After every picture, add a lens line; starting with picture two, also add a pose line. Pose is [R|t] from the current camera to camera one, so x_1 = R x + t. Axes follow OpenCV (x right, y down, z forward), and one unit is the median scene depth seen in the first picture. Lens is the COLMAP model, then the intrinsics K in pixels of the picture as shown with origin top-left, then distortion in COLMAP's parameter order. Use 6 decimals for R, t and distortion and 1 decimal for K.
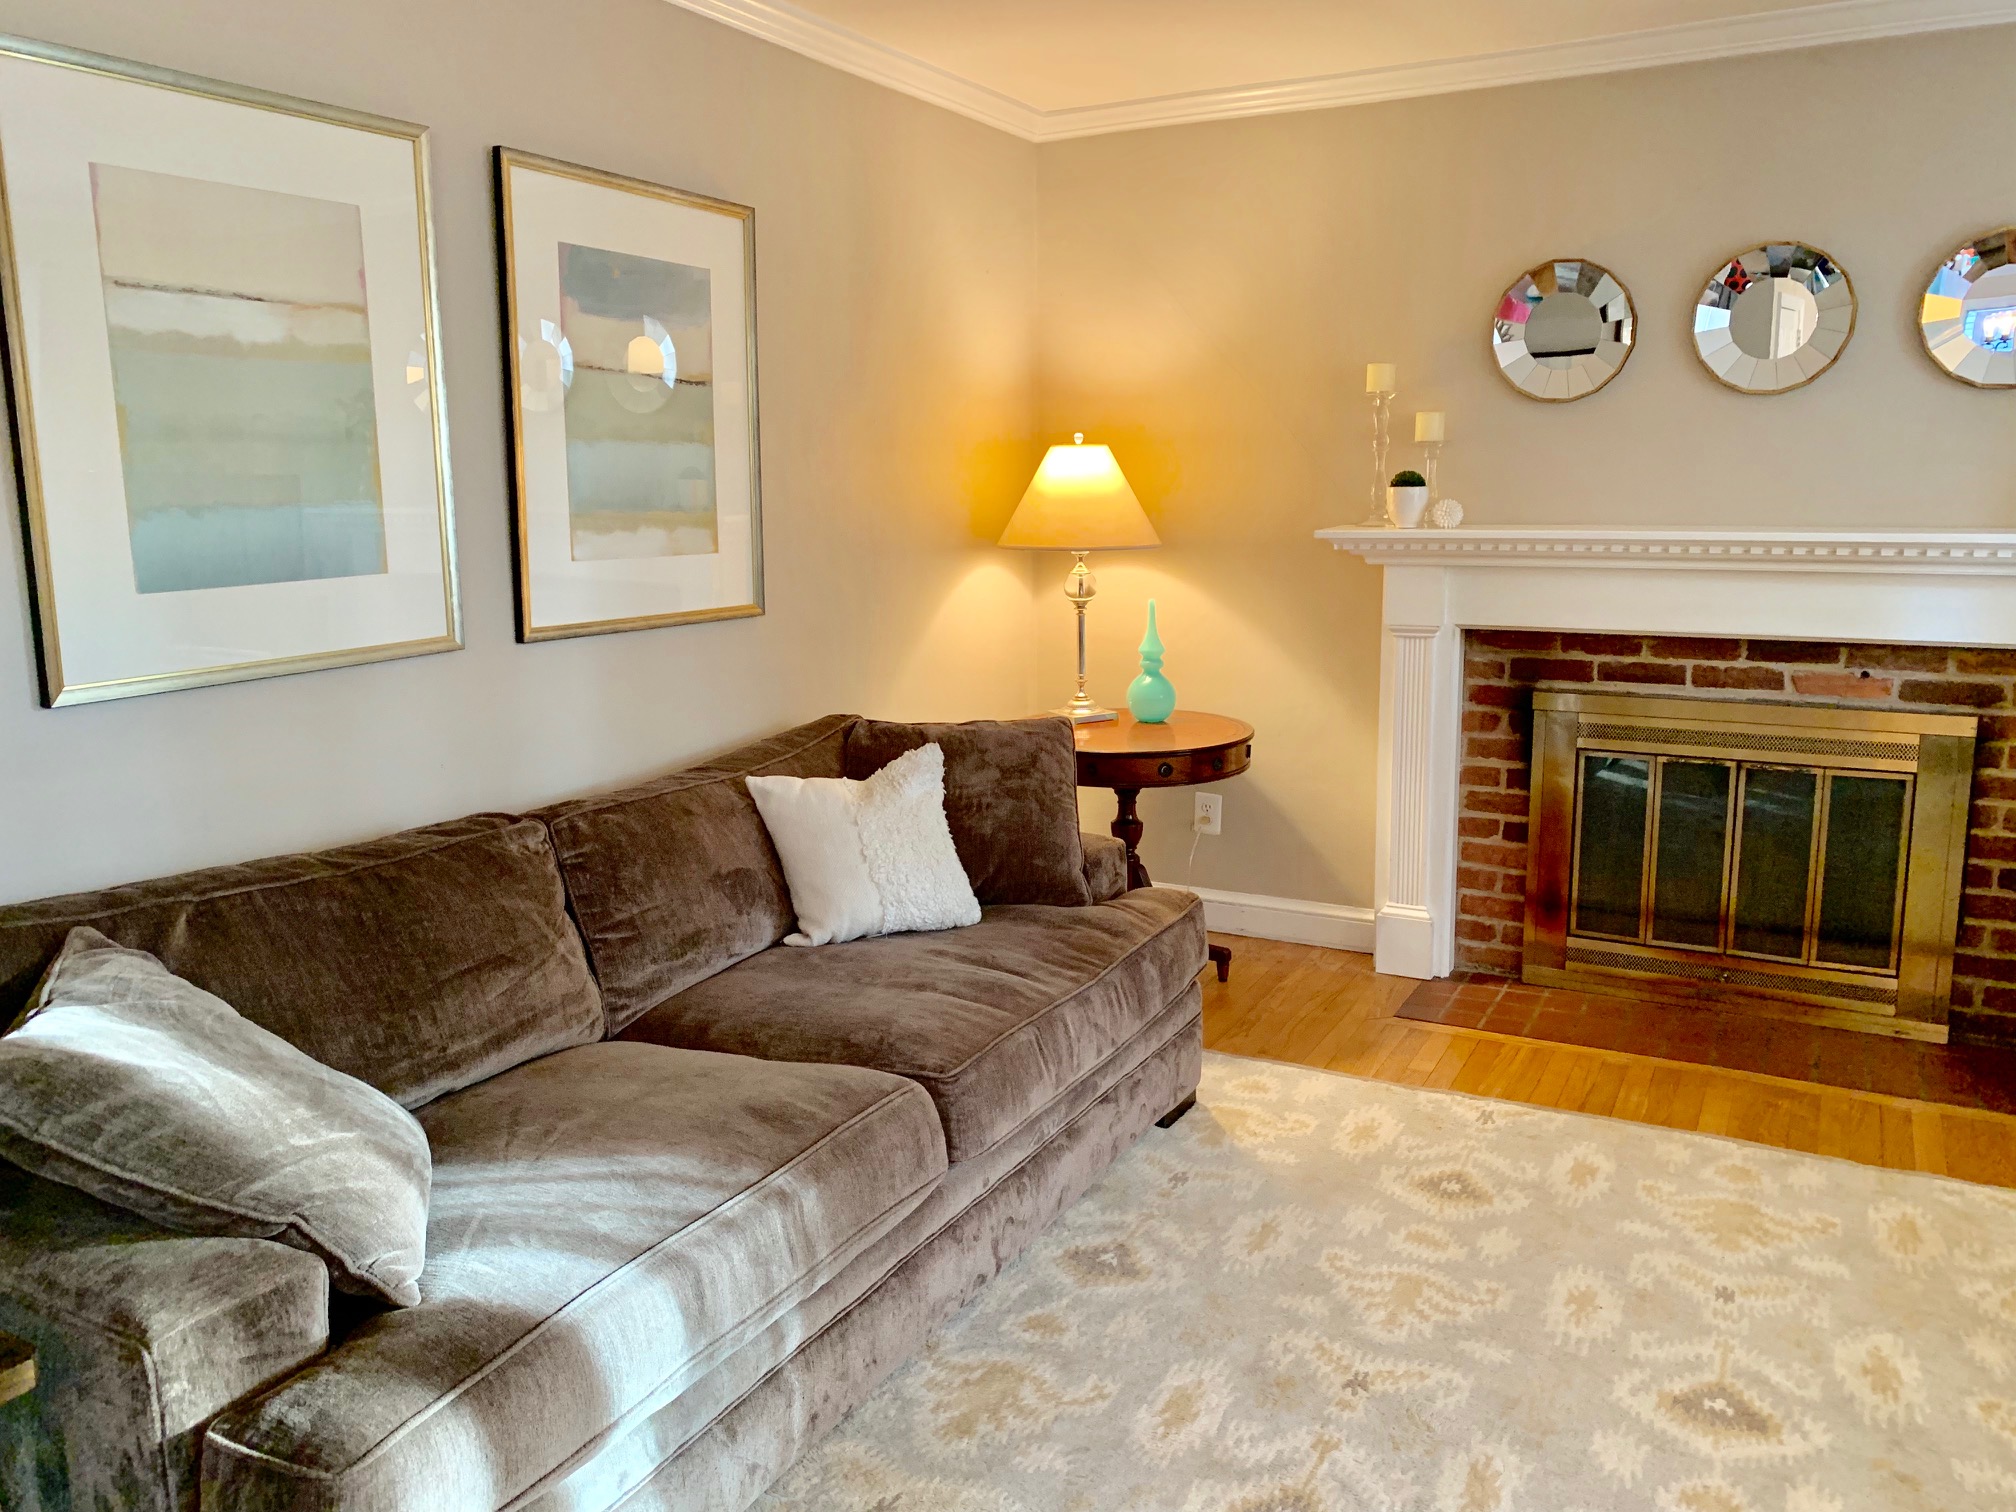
lens RADIAL K [[1527.1, 0, 1015.3], [0, 1527.1, 762.2], [0, 0, 1]] dist [0.034680, -0.048253]
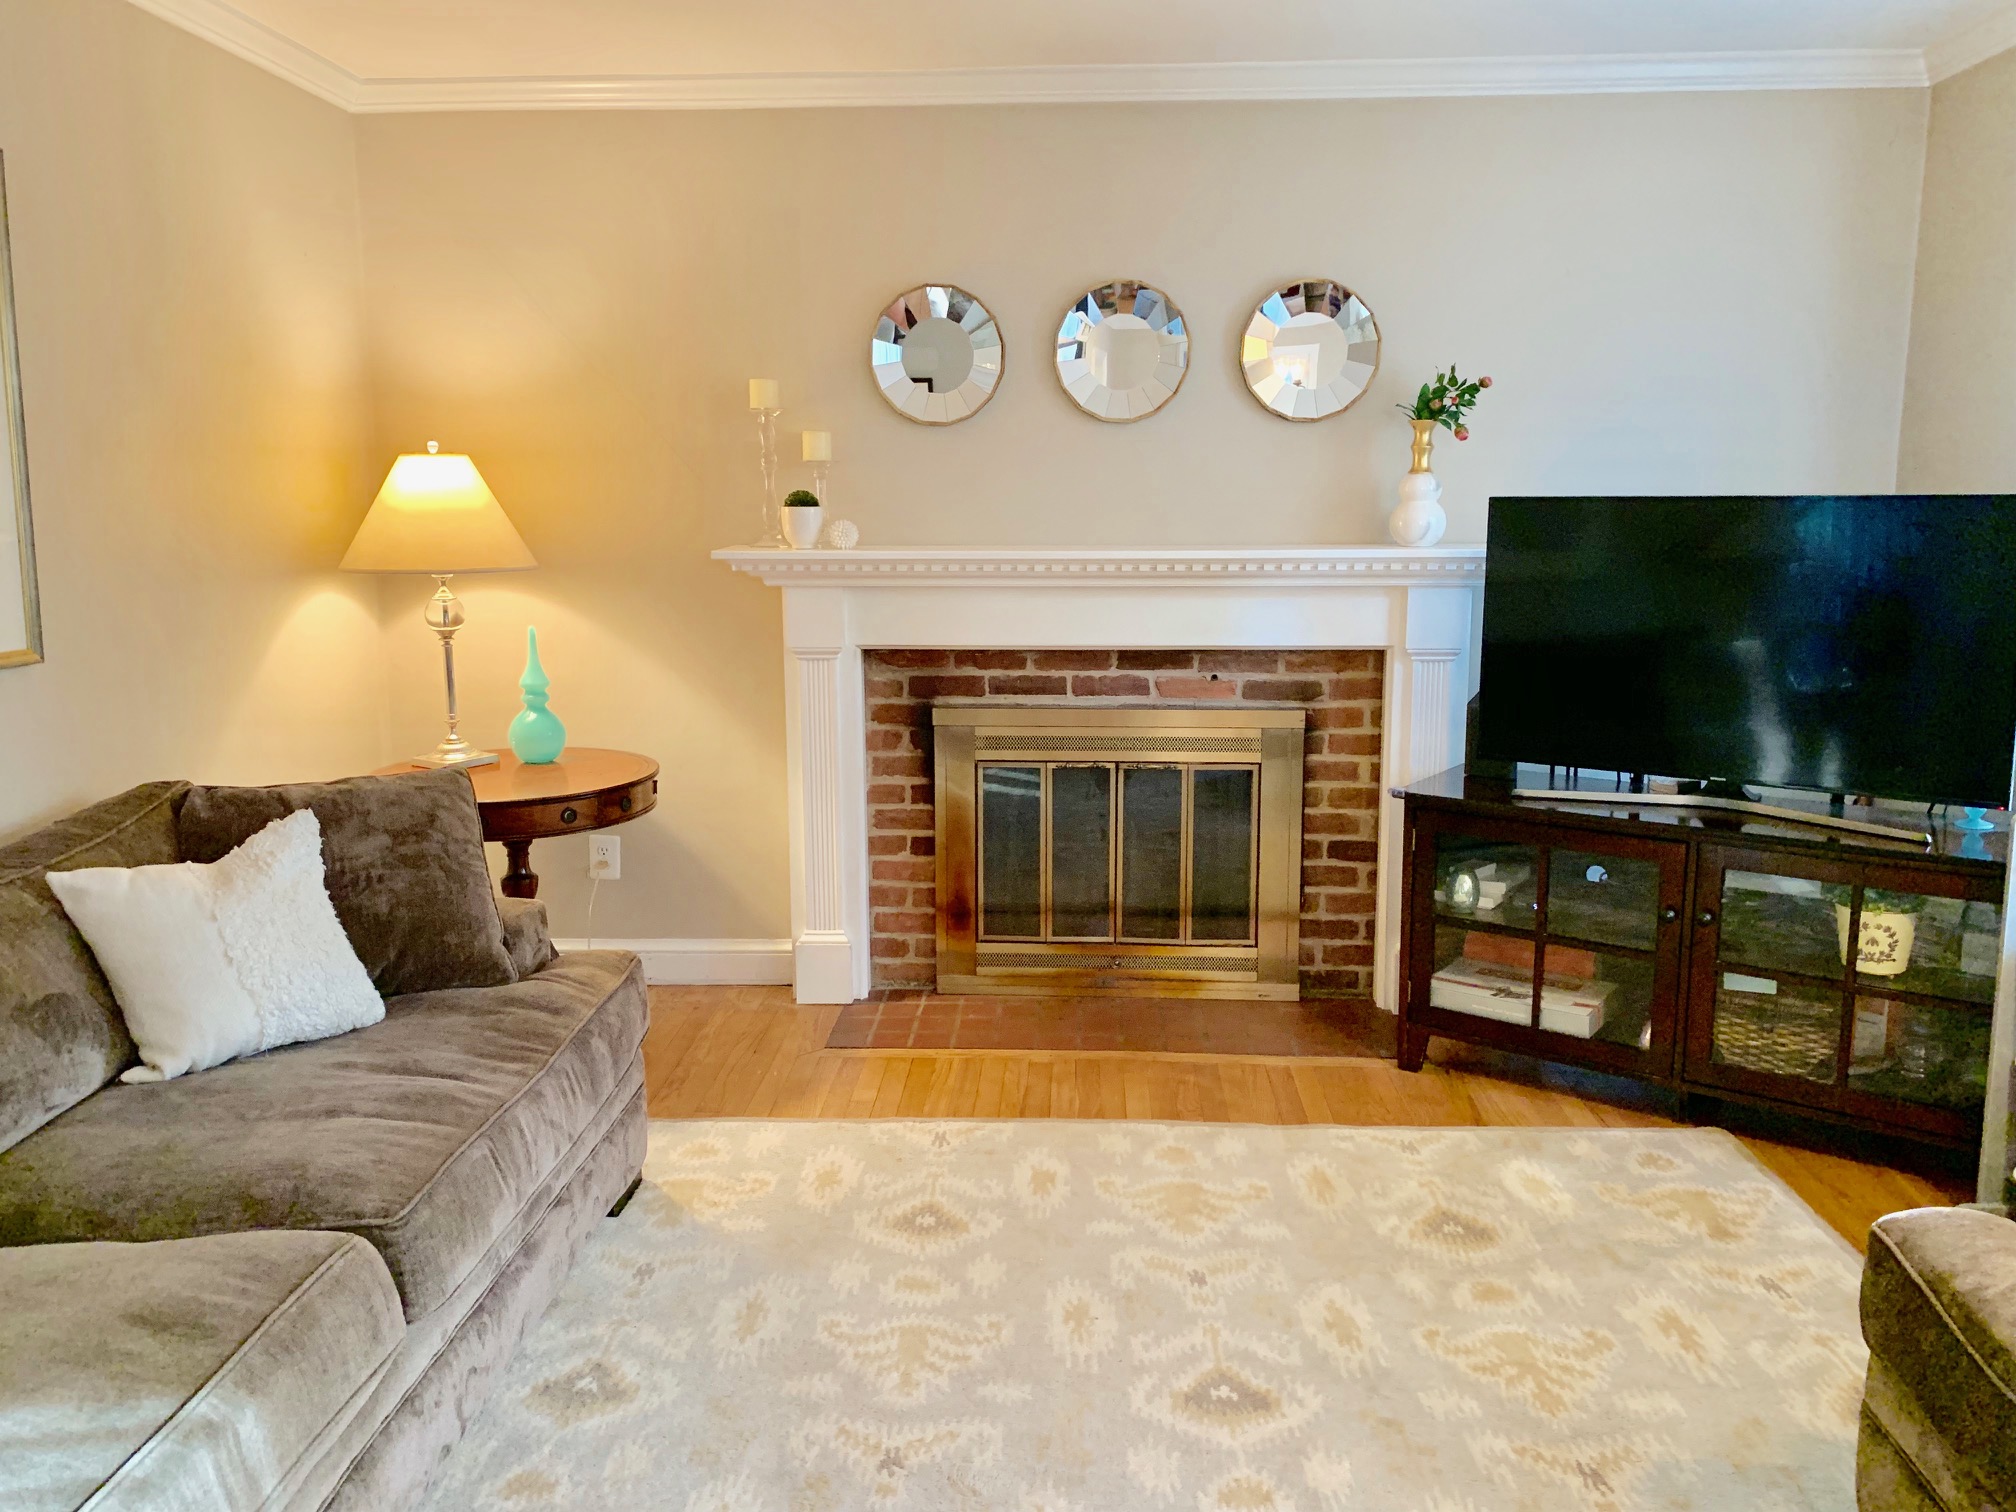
lens RADIAL K [[1527.1, 0, 1003.7], [0, 1527.1, 745.3], [0, 0, 1]] dist [0.034680, -0.048253]
pose [[0.902327, -0.064179, 0.426247, -0.064953], [0.072789, 0.997340, -0.003922, -0.017212], [-0.424861, 0.034565, 0.904598, 0.080777]]
